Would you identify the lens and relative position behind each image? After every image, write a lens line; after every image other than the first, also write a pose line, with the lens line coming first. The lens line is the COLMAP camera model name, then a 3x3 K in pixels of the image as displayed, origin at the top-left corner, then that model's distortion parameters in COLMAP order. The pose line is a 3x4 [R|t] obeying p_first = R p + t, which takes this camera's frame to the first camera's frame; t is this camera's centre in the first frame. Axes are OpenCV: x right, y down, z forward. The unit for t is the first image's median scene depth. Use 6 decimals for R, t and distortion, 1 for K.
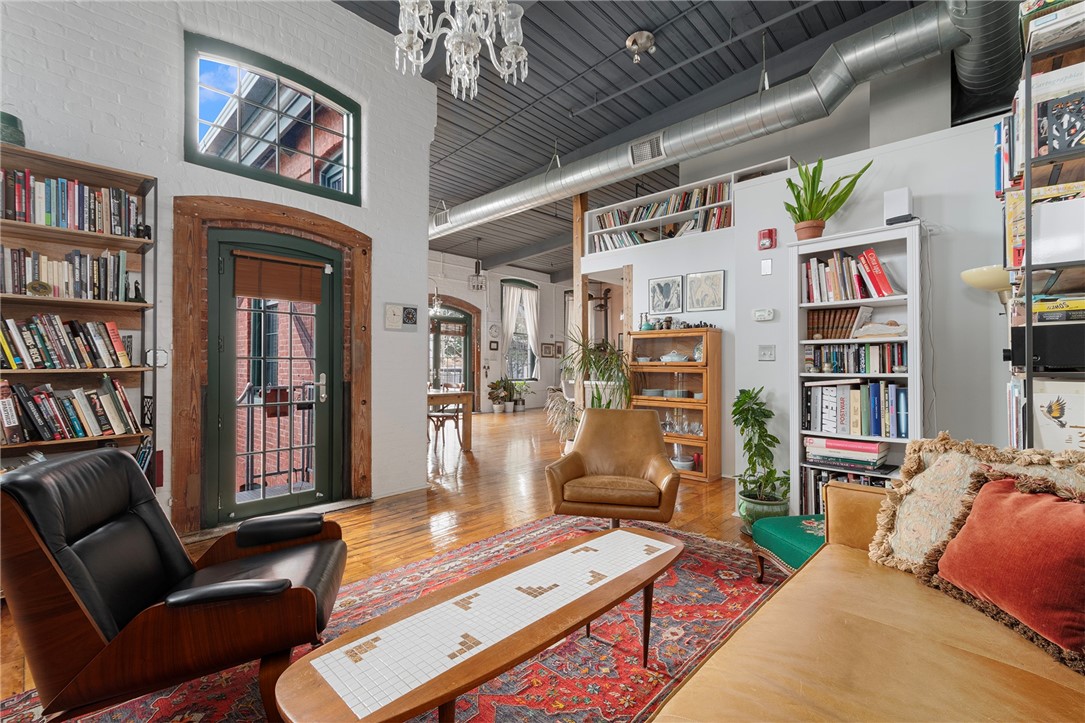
lens RADIAL K [[474.7, 0, 544.9], [0, 474.7, 364.3], [0, 0, 1]] dist [-0.000723, -0.000013]
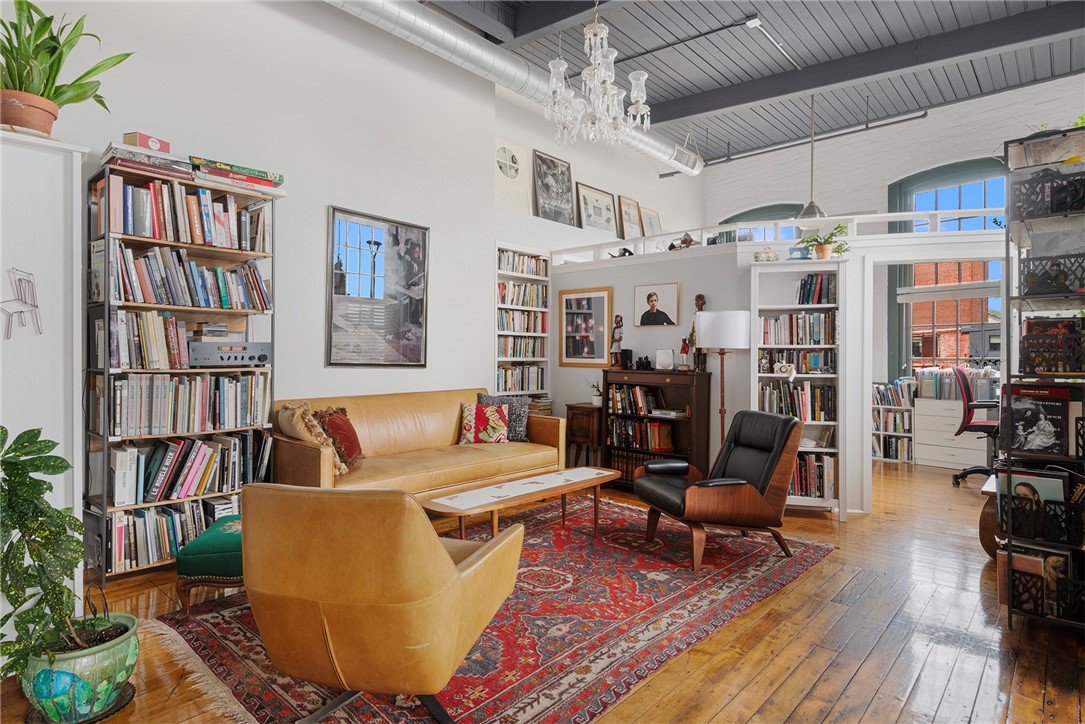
lens RADIAL K [[584.7, 0, 541.7], [0, 584.7, 358.9], [0, 0, 1]] dist [0.002627, 0.000215]
pose [[-0.999921, -0.004278, -0.011798, -0.018284], [-0.004194, 0.999966, -0.007132, -0.008900], [0.011828, -0.007082, -0.999905, 2.562894]]
